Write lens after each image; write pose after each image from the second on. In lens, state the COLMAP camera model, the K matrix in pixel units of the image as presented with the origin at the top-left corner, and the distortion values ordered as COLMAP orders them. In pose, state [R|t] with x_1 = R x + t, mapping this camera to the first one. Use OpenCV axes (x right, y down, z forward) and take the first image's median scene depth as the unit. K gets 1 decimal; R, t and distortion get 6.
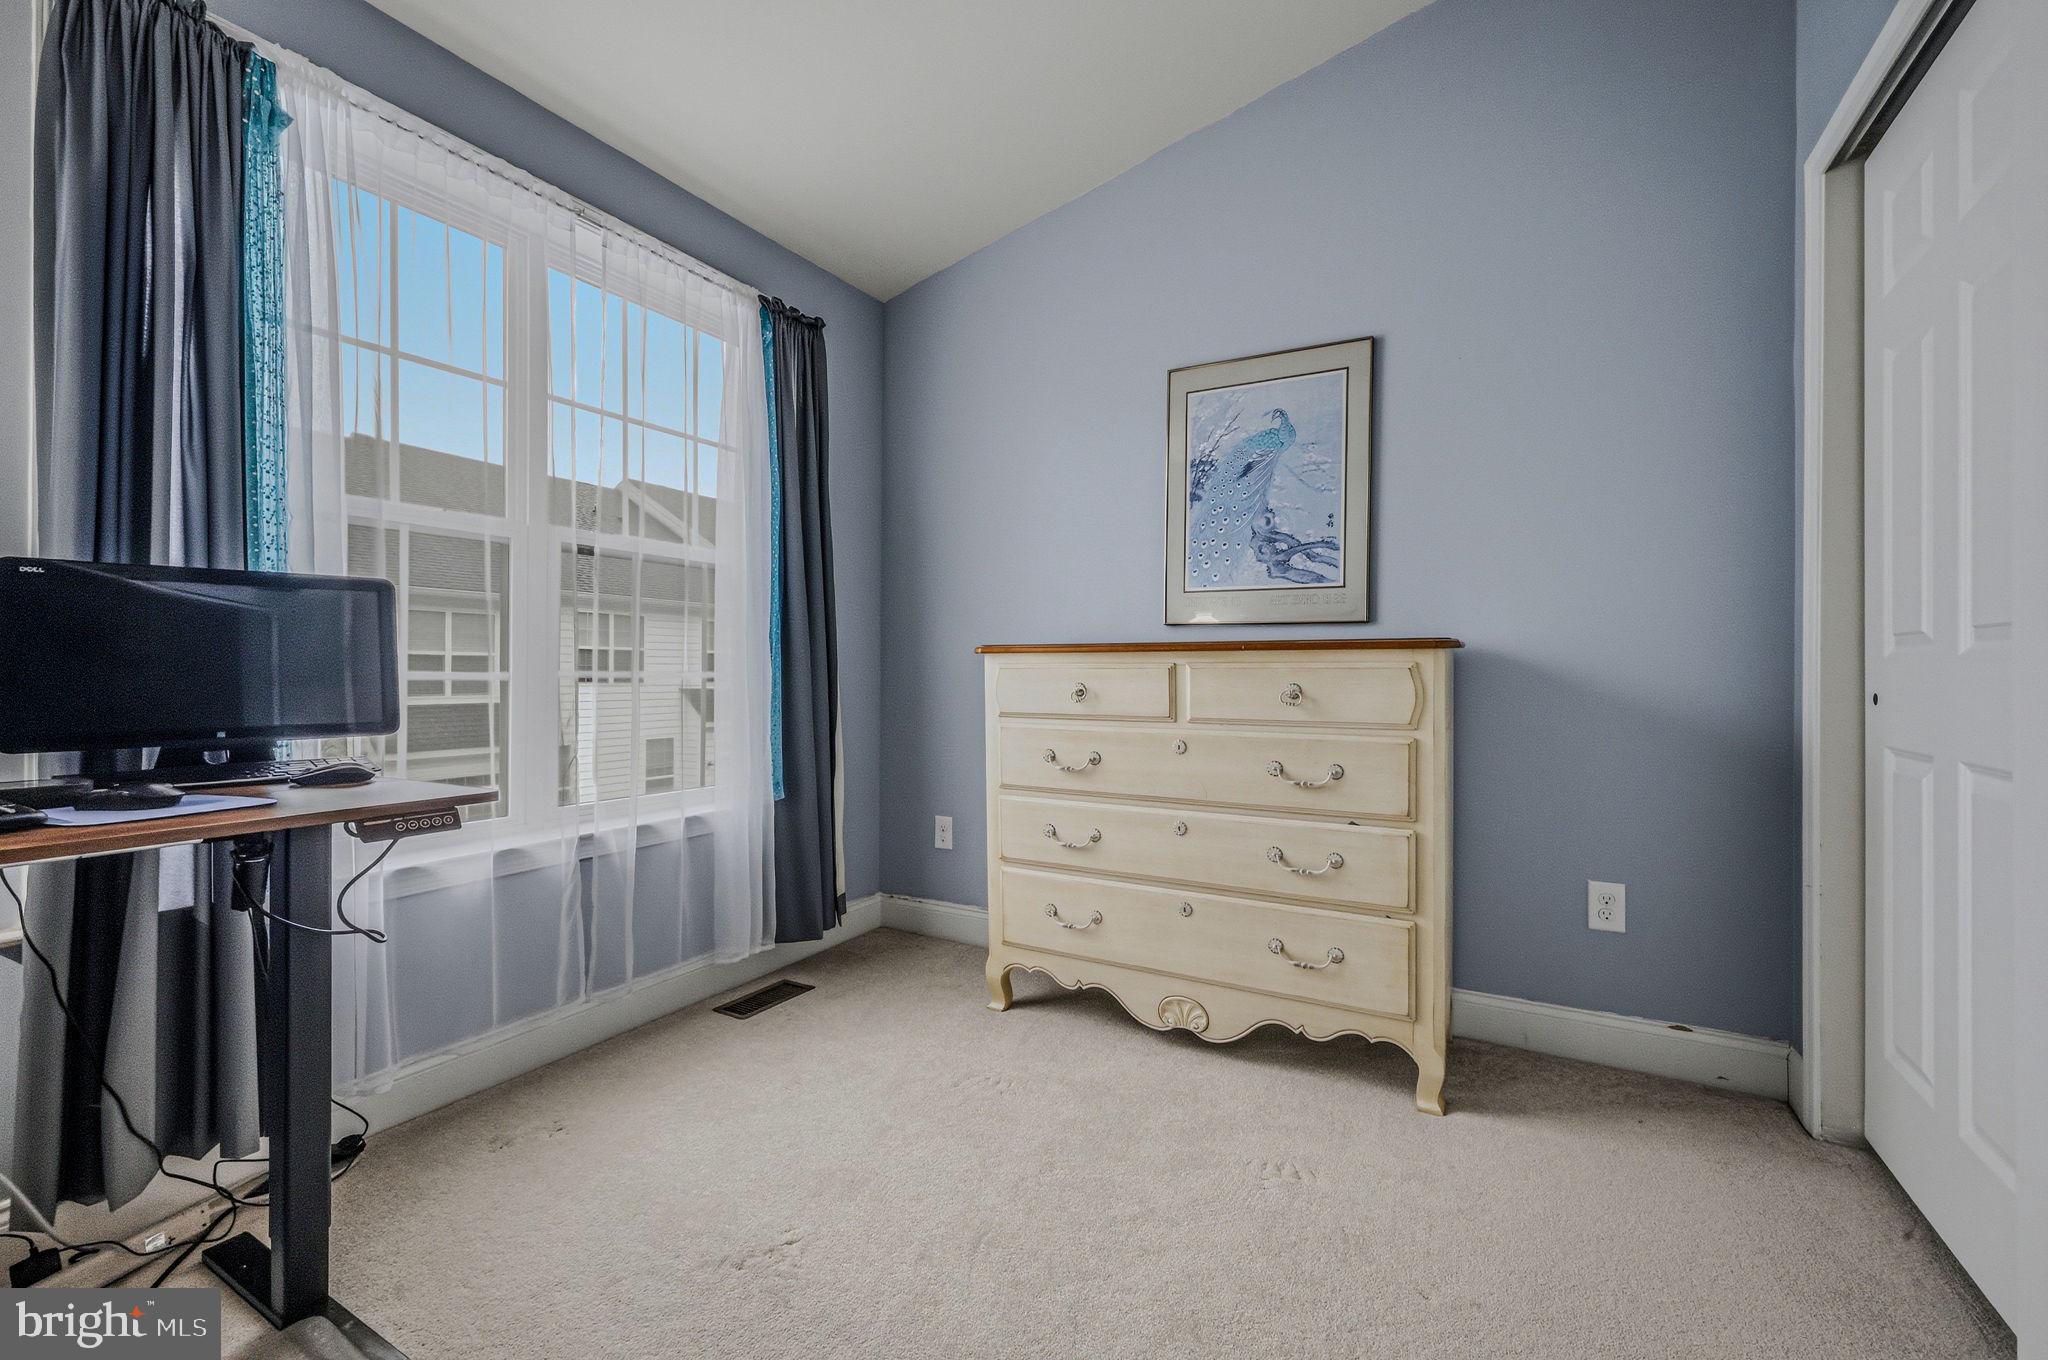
lens RADIAL K [[836.6, 0, 1022.7], [0, 836.6, 673.5], [0, 0, 1]] dist [0.005967, -0.000179]
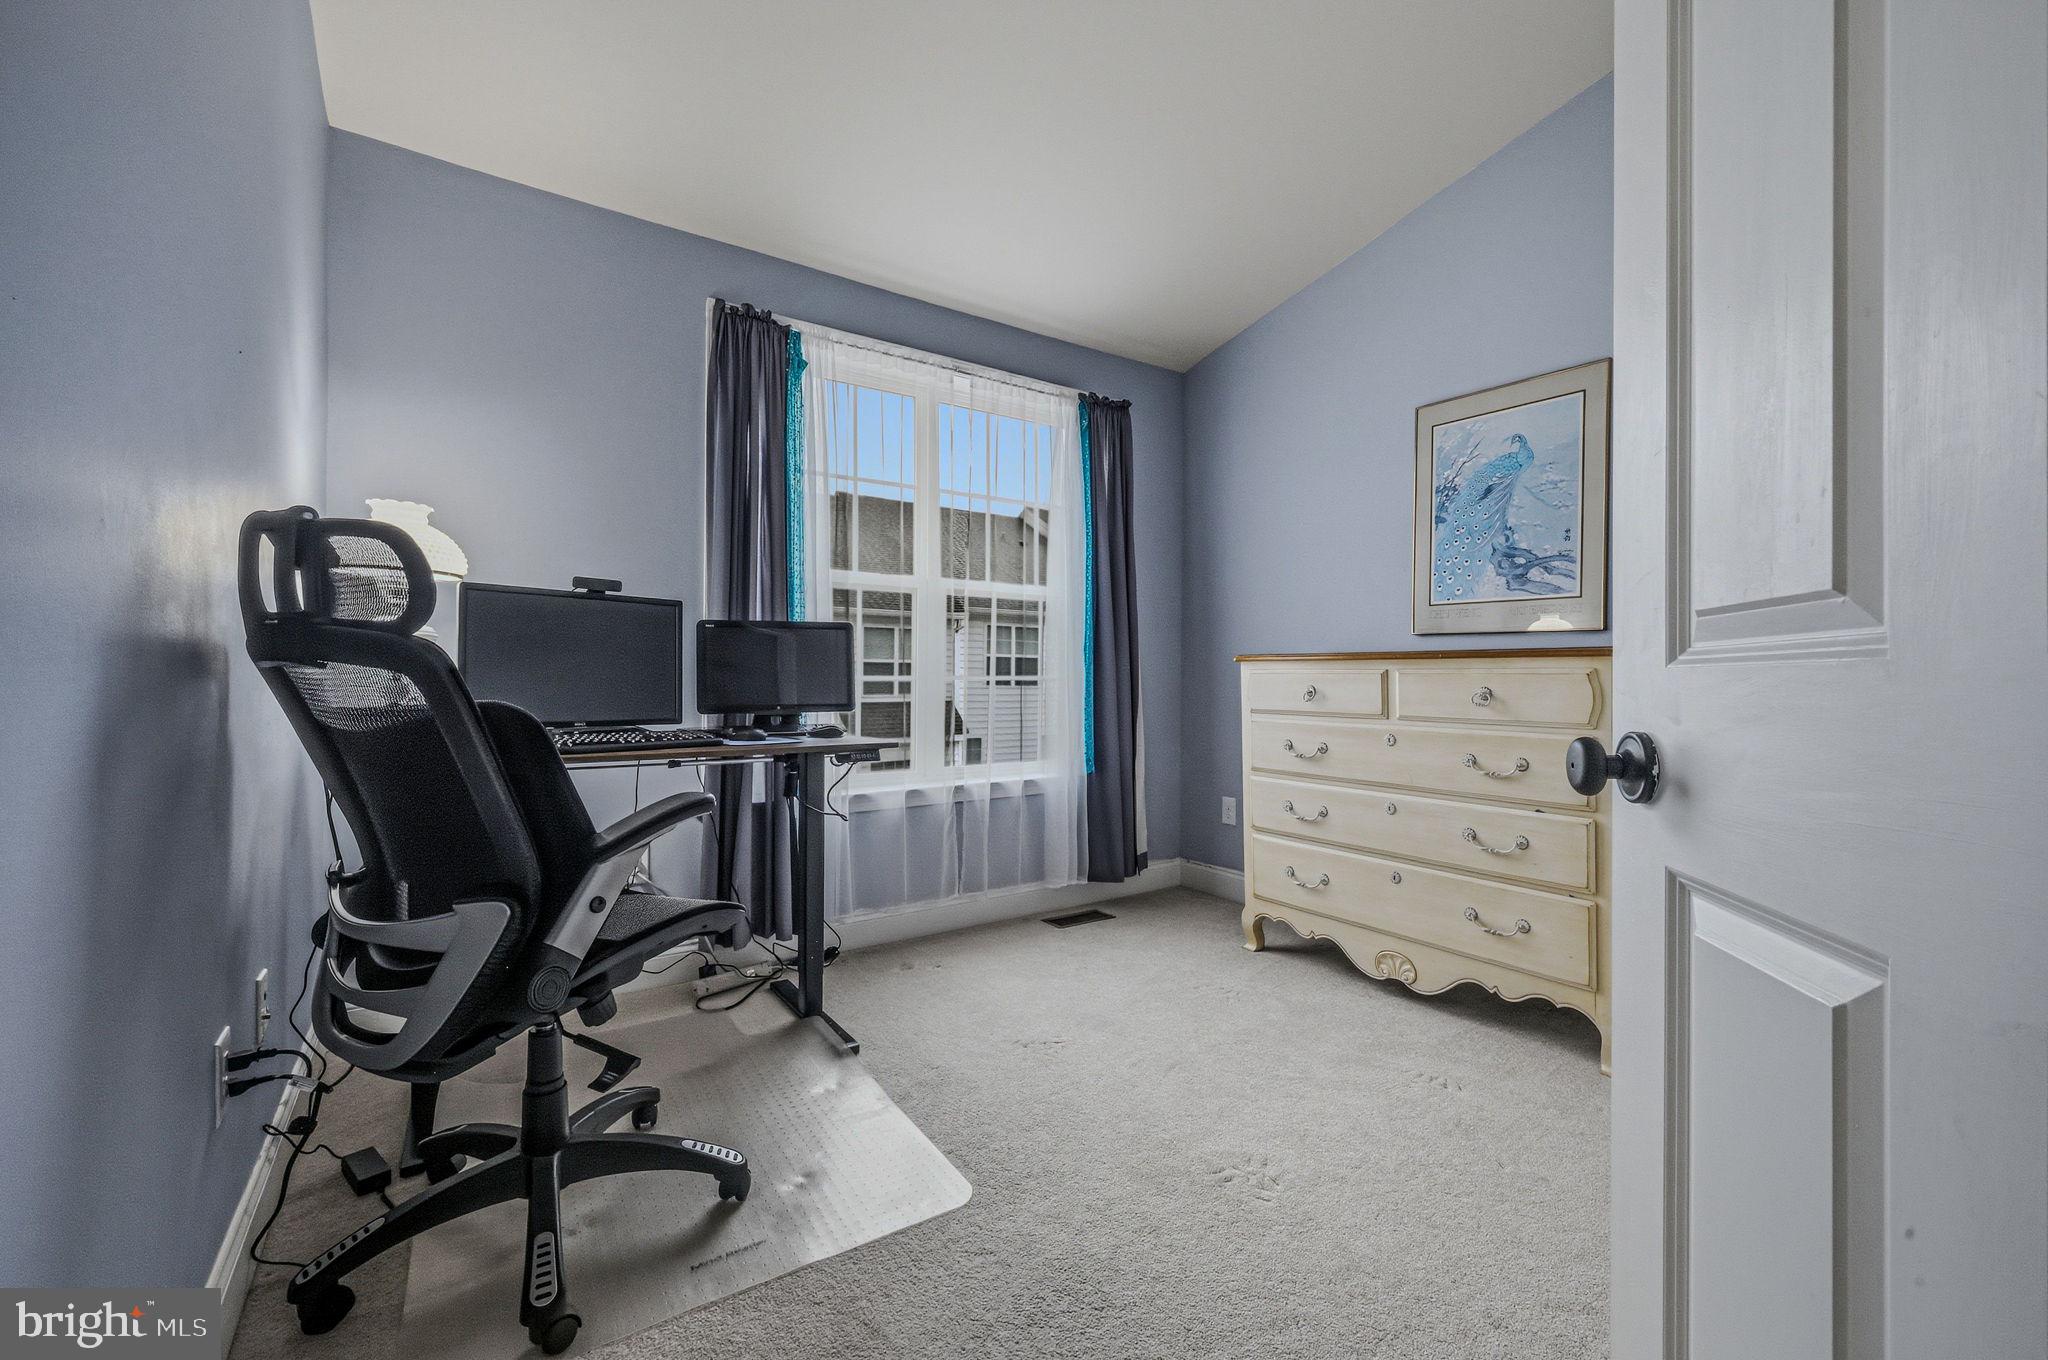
lens RADIAL K [[836.6, 0, 1026.4], [0, 836.6, 678.2], [0, 0, 1]] dist [0.005967, -0.000179]
pose [[0.899655, 0.002156, -0.436597, 0.238763], [-0.002029, 0.999998, 0.000758, 0.000239], [0.436597, 0.000204, 0.899657, -0.289042]]
